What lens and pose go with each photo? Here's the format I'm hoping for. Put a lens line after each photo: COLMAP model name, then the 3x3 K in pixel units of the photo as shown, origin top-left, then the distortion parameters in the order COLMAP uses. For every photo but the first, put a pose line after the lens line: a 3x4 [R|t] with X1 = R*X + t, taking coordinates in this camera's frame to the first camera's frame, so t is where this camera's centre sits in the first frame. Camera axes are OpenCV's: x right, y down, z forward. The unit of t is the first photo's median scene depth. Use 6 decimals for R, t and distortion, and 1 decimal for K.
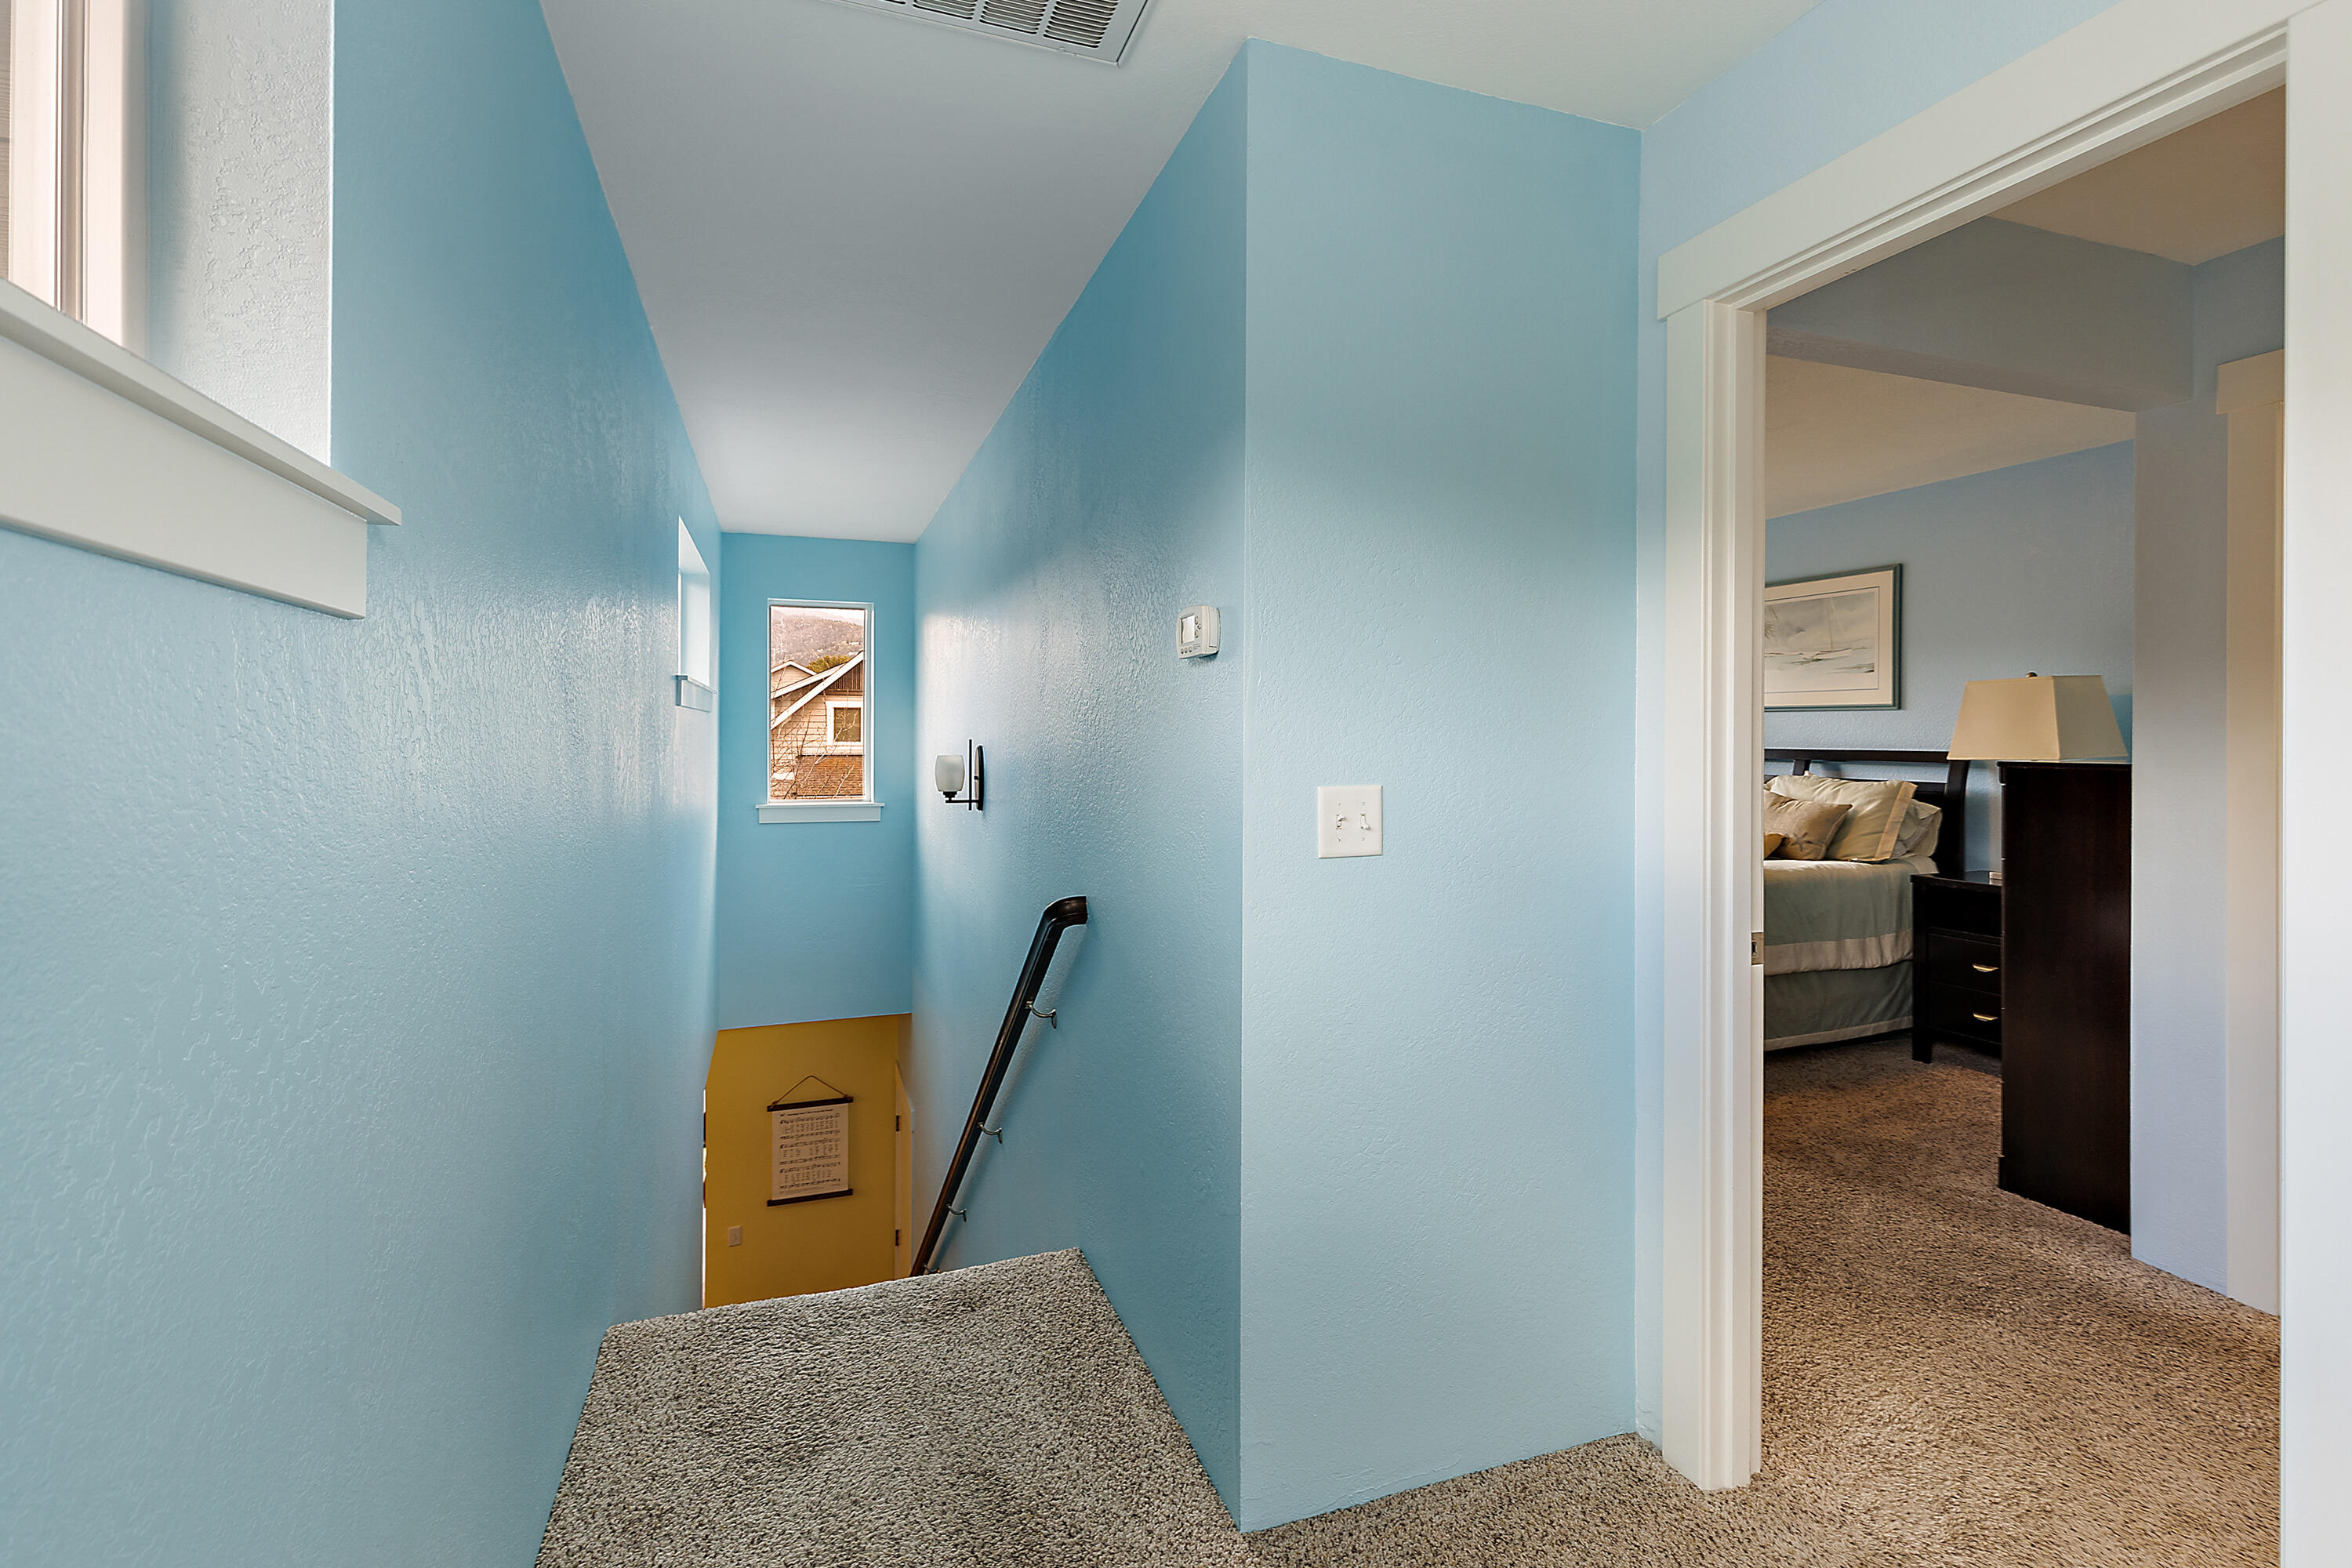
lens RADIAL K [[1082.2, 0, 1178.0], [0, 1082.2, 788.6], [0, 0, 1]] dist [0.003122, -0.000302]
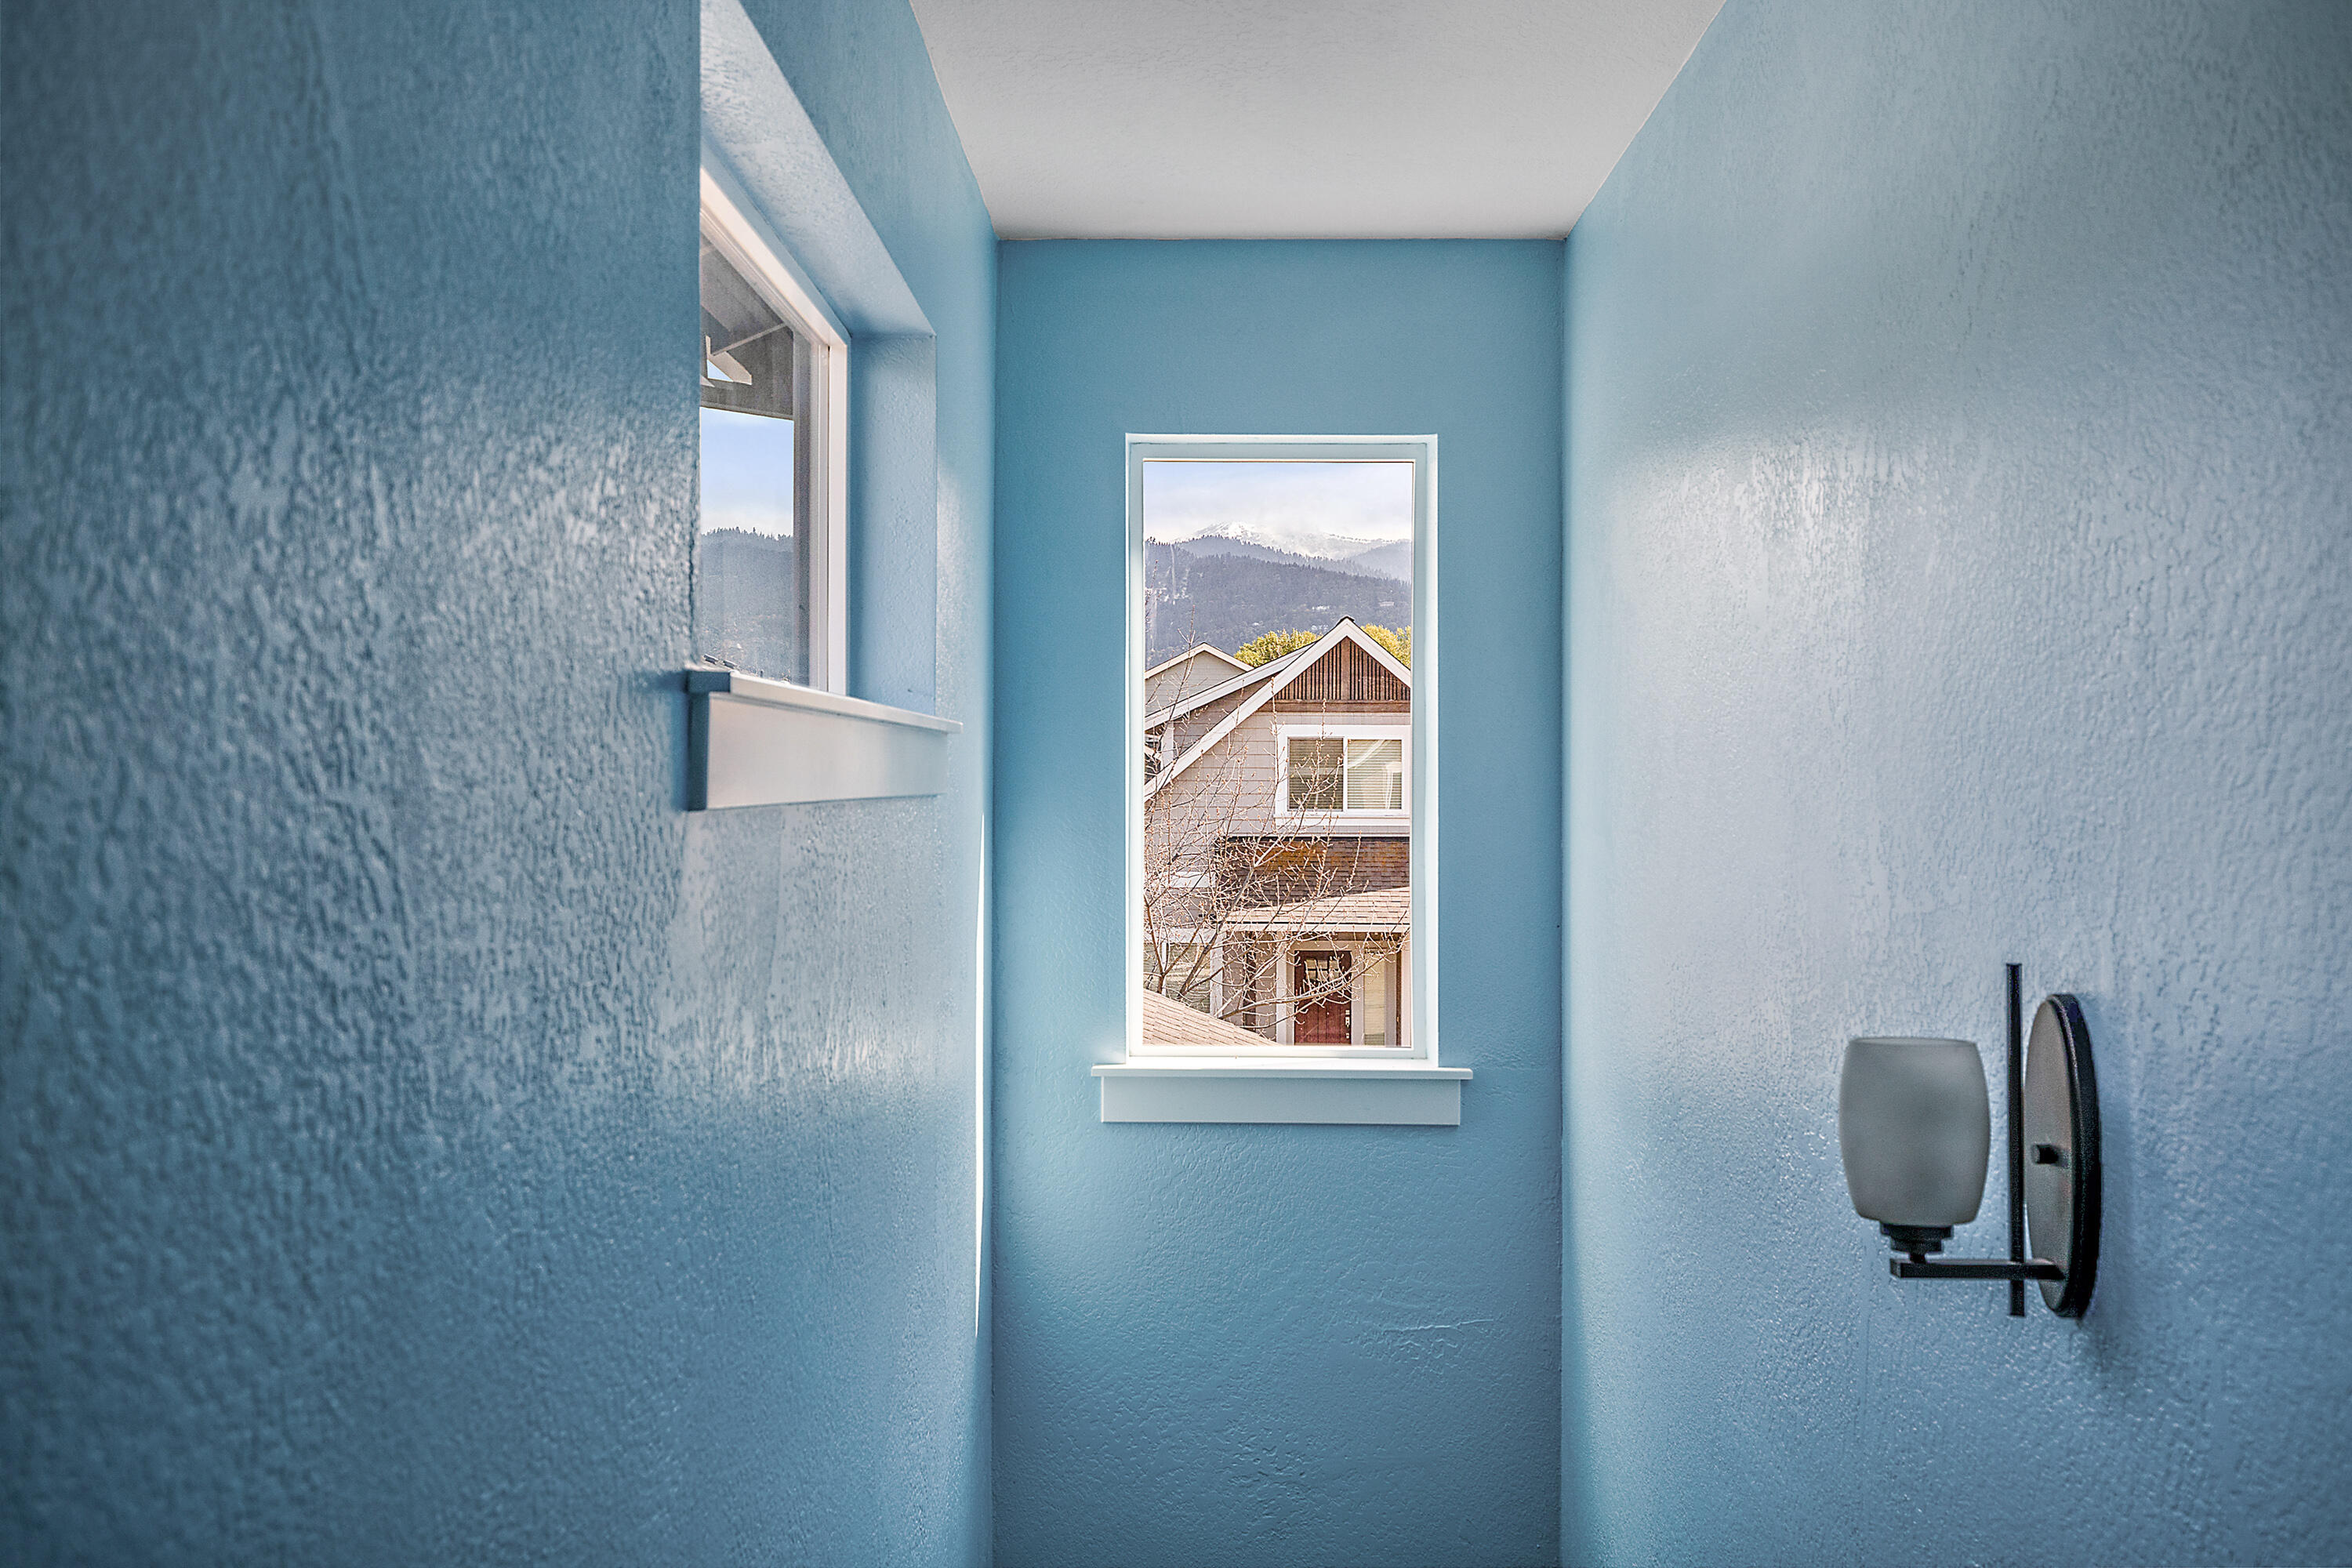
lens RADIAL K [[1146.1, 0, 1176.0], [0, 1146.1, 784.0], [0, 0, 1]] dist [-0.000471, -0.000057]
pose [[0.926159, 0.004987, -0.377099, -0.227128], [-0.006743, 0.999972, -0.003337, -0.066868], [0.377072, 0.005633, 0.926167, 0.665246]]
